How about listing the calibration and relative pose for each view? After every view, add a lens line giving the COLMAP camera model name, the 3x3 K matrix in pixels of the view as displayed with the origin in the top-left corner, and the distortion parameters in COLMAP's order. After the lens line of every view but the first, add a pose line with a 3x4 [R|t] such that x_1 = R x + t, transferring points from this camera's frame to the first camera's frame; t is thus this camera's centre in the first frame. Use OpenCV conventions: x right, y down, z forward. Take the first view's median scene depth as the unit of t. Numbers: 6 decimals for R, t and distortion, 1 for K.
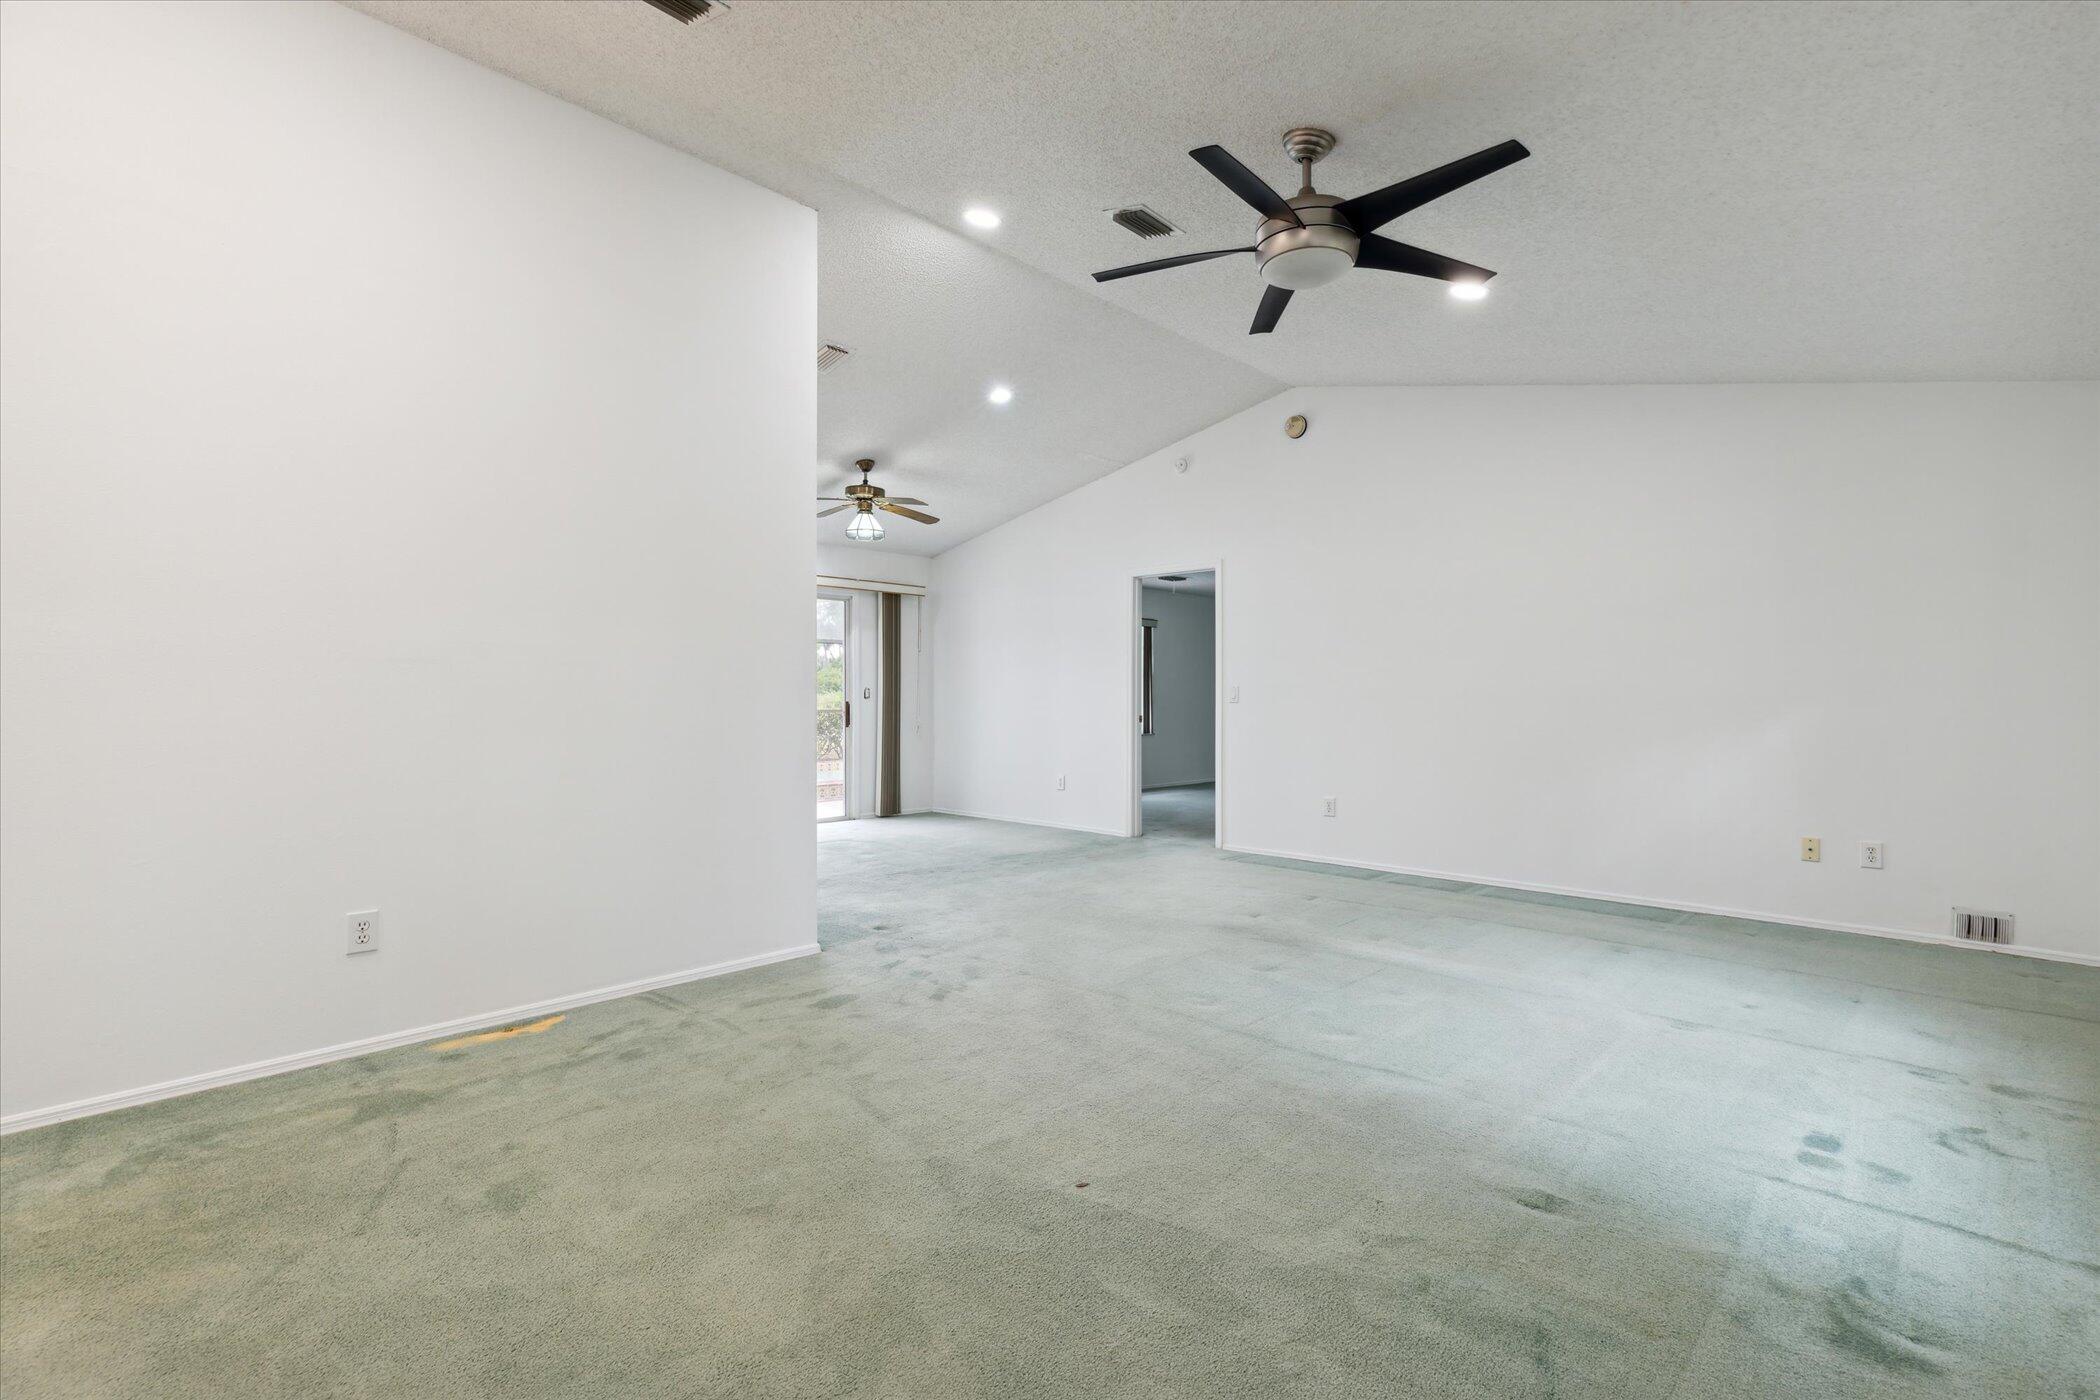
lens RADIAL K [[960.9, 0, 1051.3], [0, 960.9, 692.6], [0, 0, 1]] dist [0.000025, 0.000463]
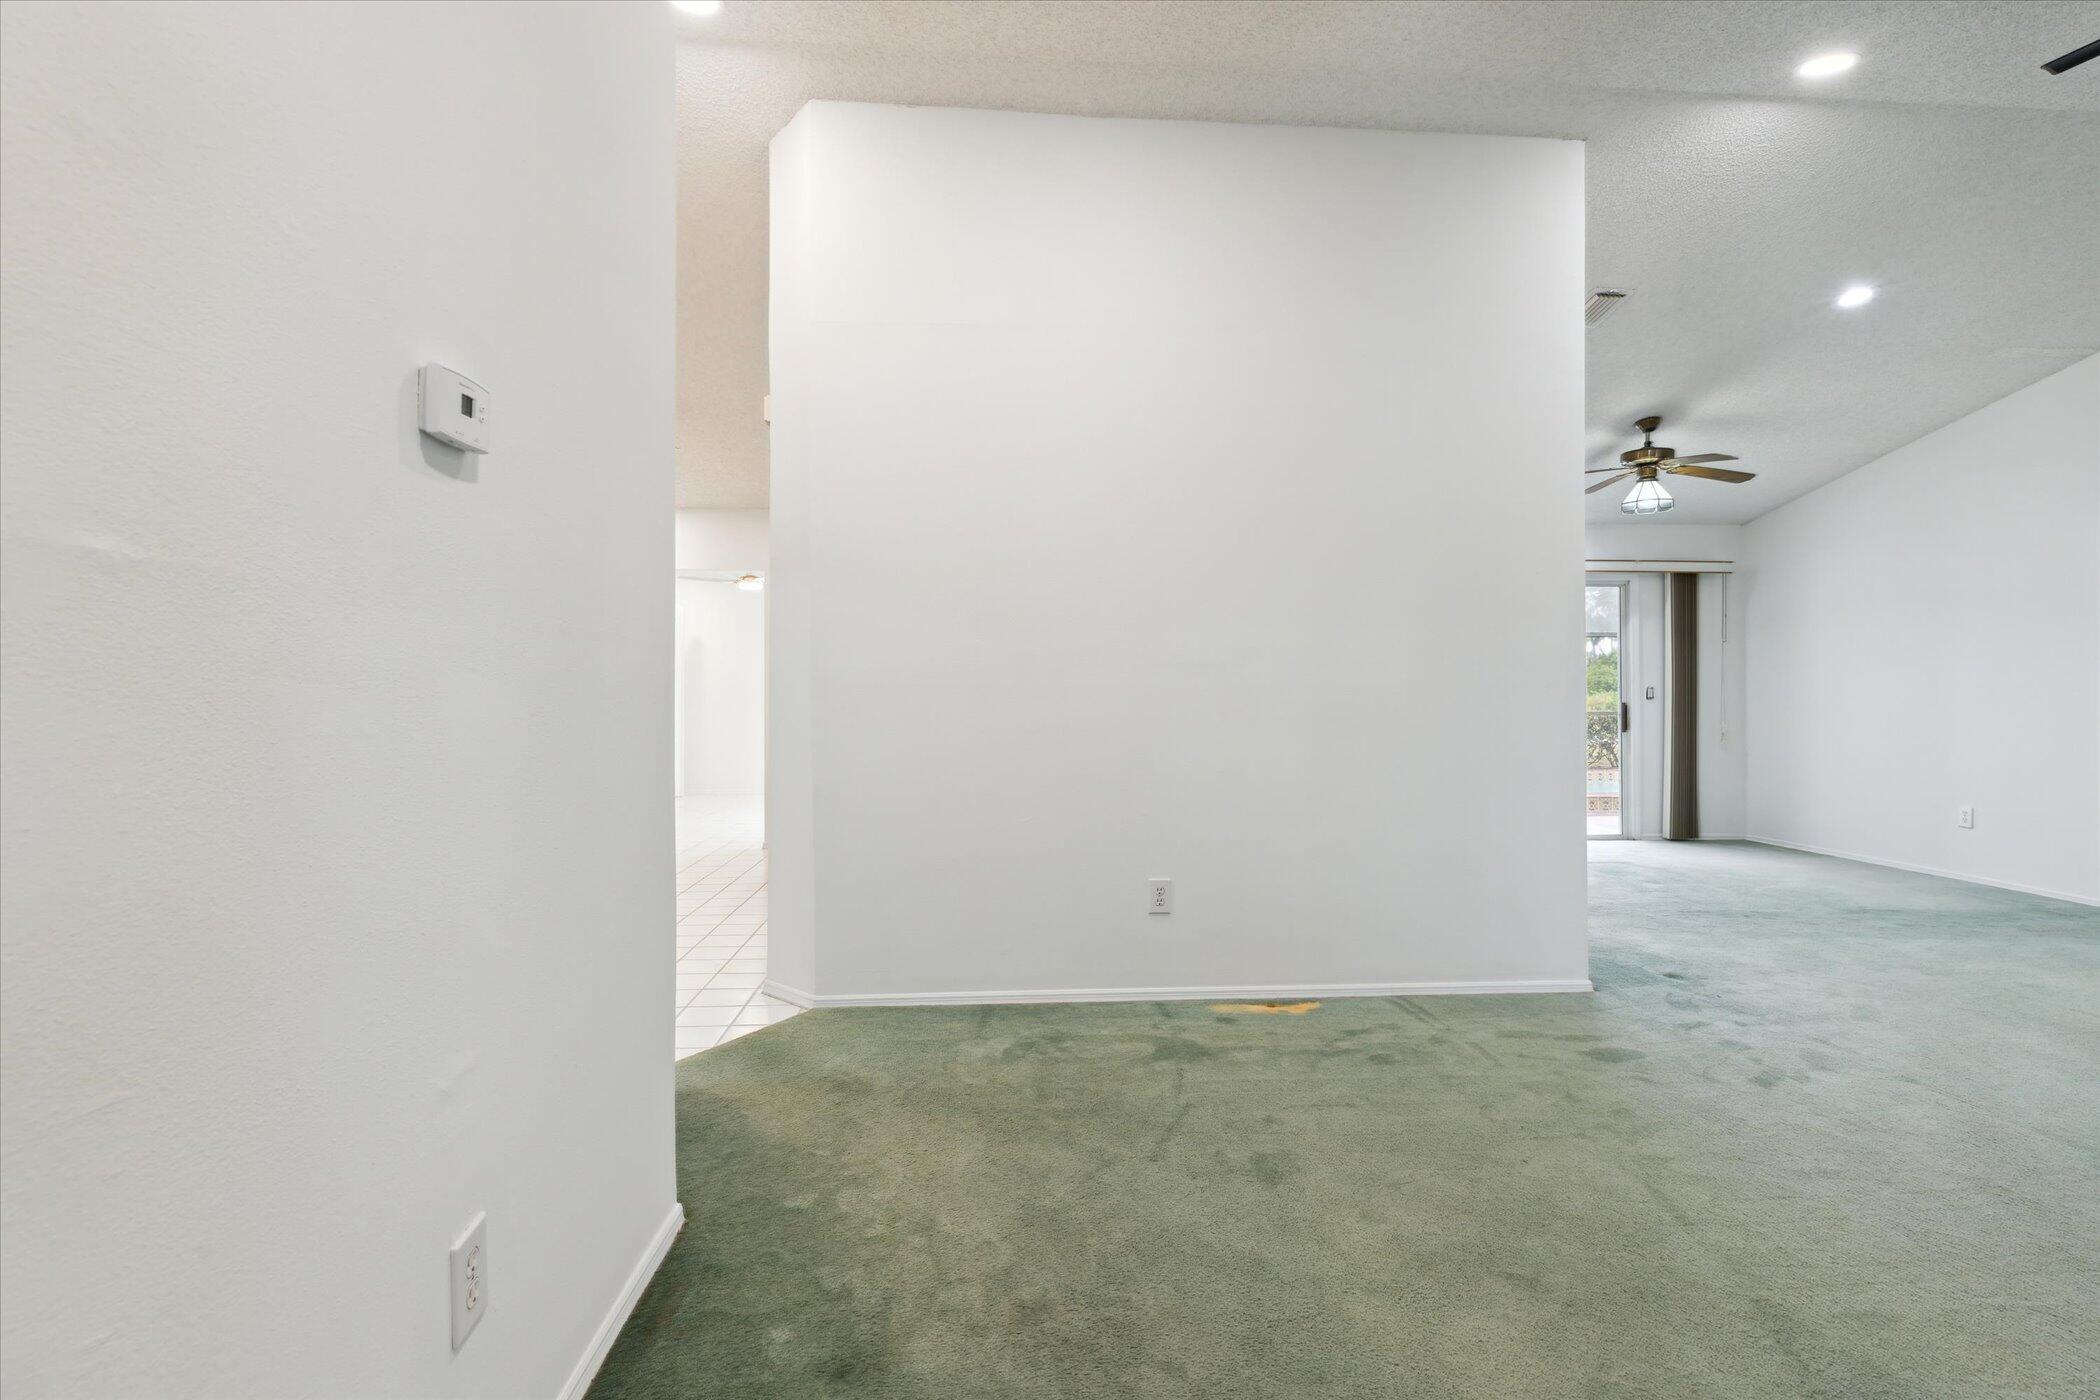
lens RADIAL K [[960.9, 0, 1051.3], [0, 960.9, 692.6], [0, 0, 1]] dist [0.000025, 0.000463]
pose [[0.735113, -0.003517, -0.677936, -0.013001], [0.003118, 0.999994, -0.001808, 0.000686], [0.677938, -0.000785, 0.735119, 0.036944]]
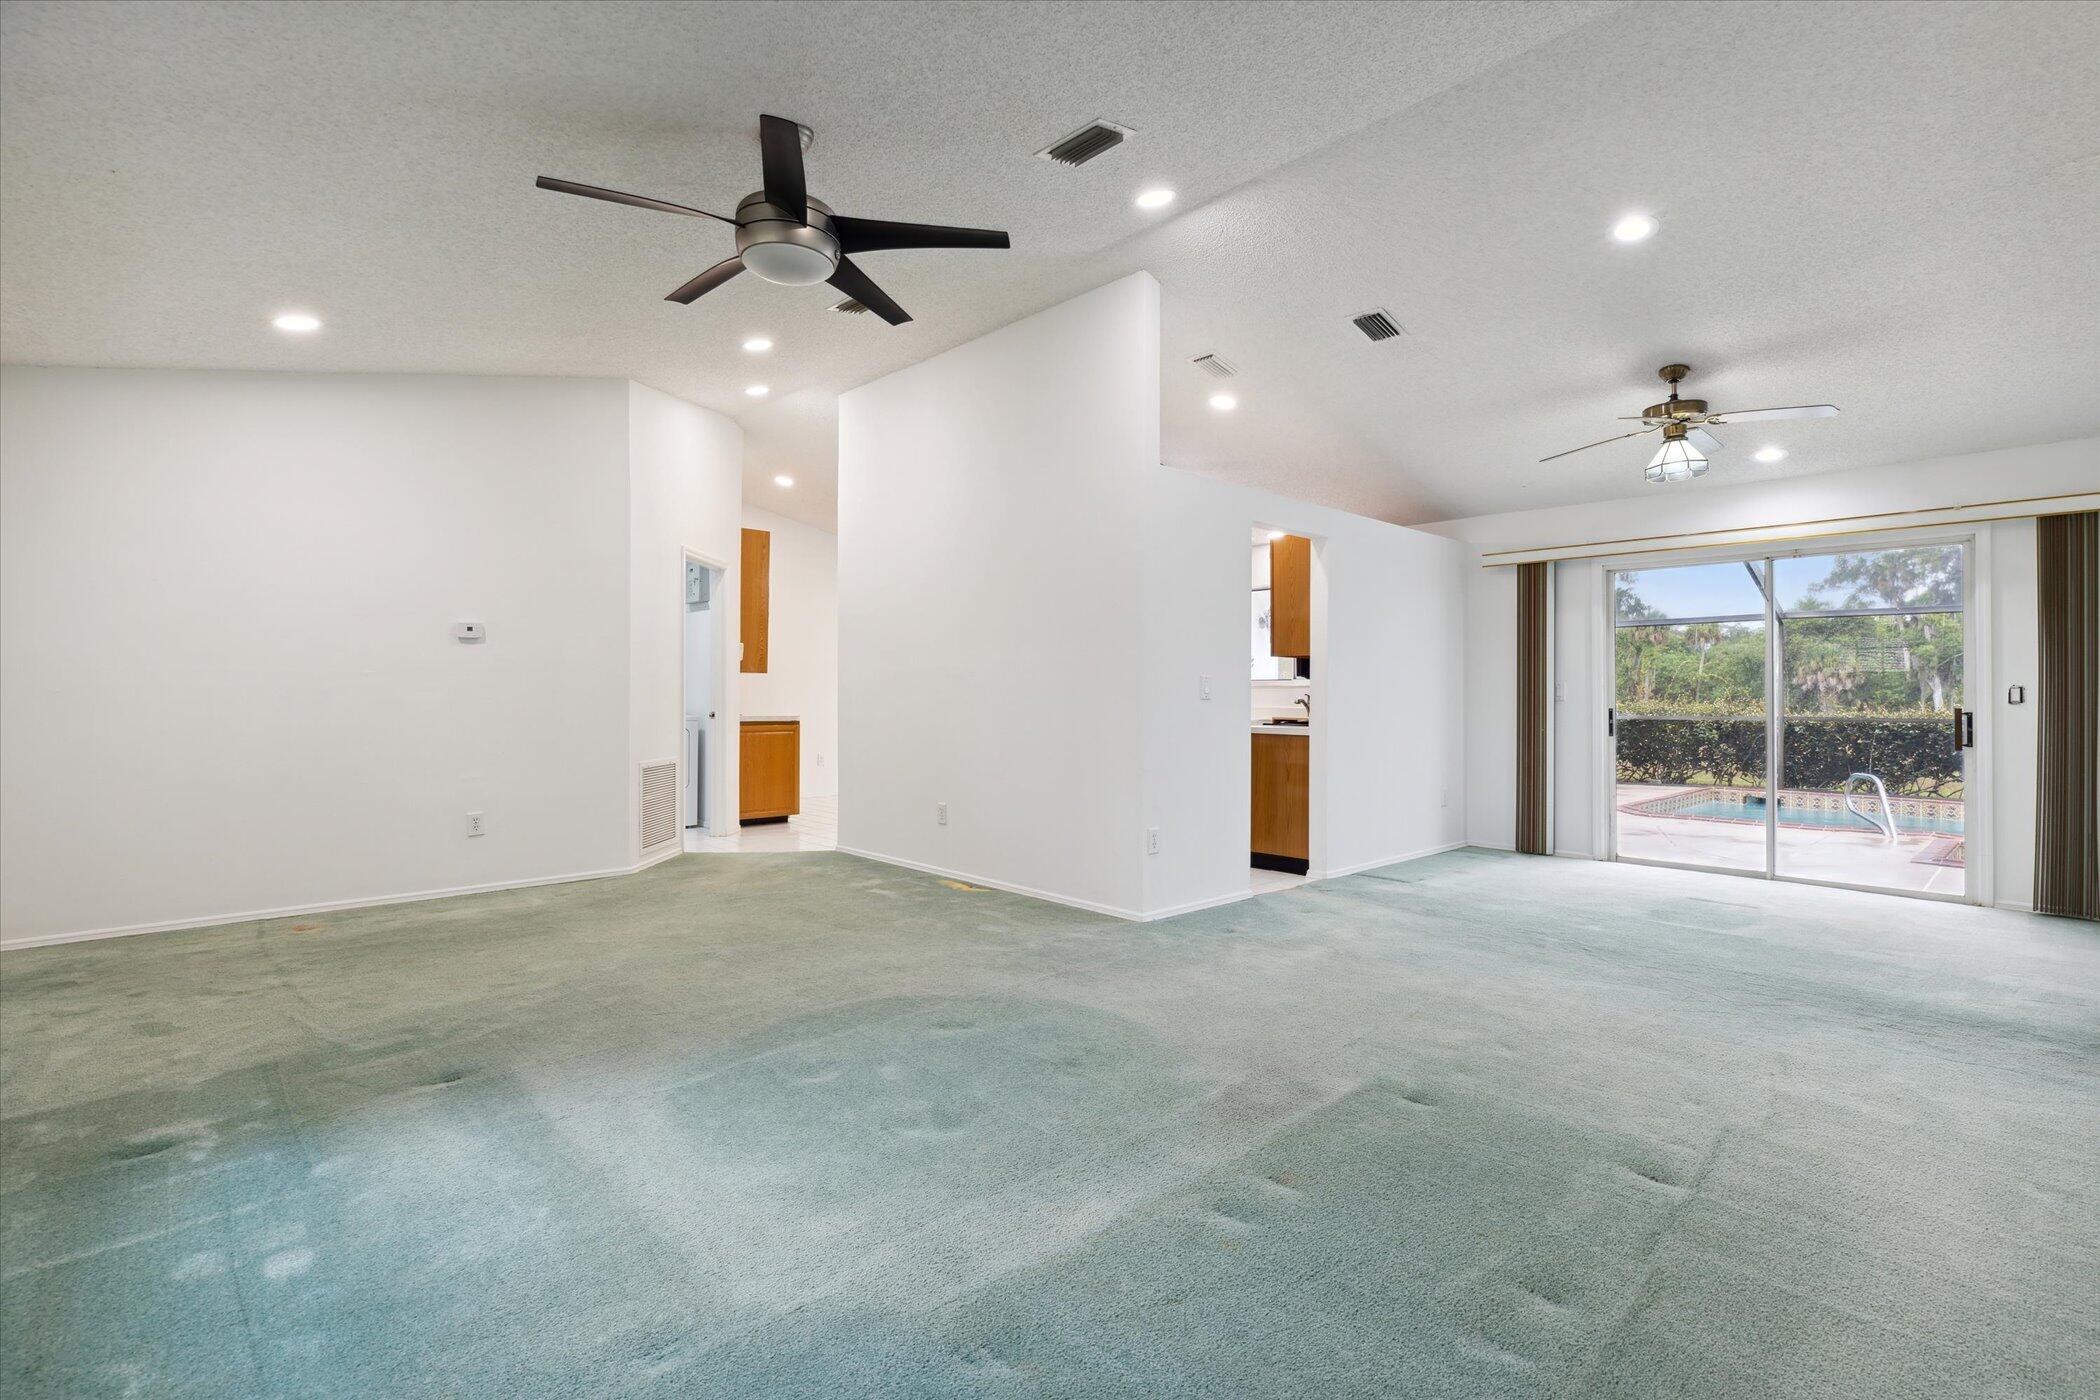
lens RADIAL K [[980.3, 0, 1046.4], [0, 980.3, 694.7], [0, 0, 1]] dist [0.002906, 0.000501]
pose [[-0.059684, -0.002720, -0.998214, 1.110588], [-0.000933, 0.999996, -0.002669, 0.006557], [0.998217, 0.000772, -0.059686, 1.144730]]
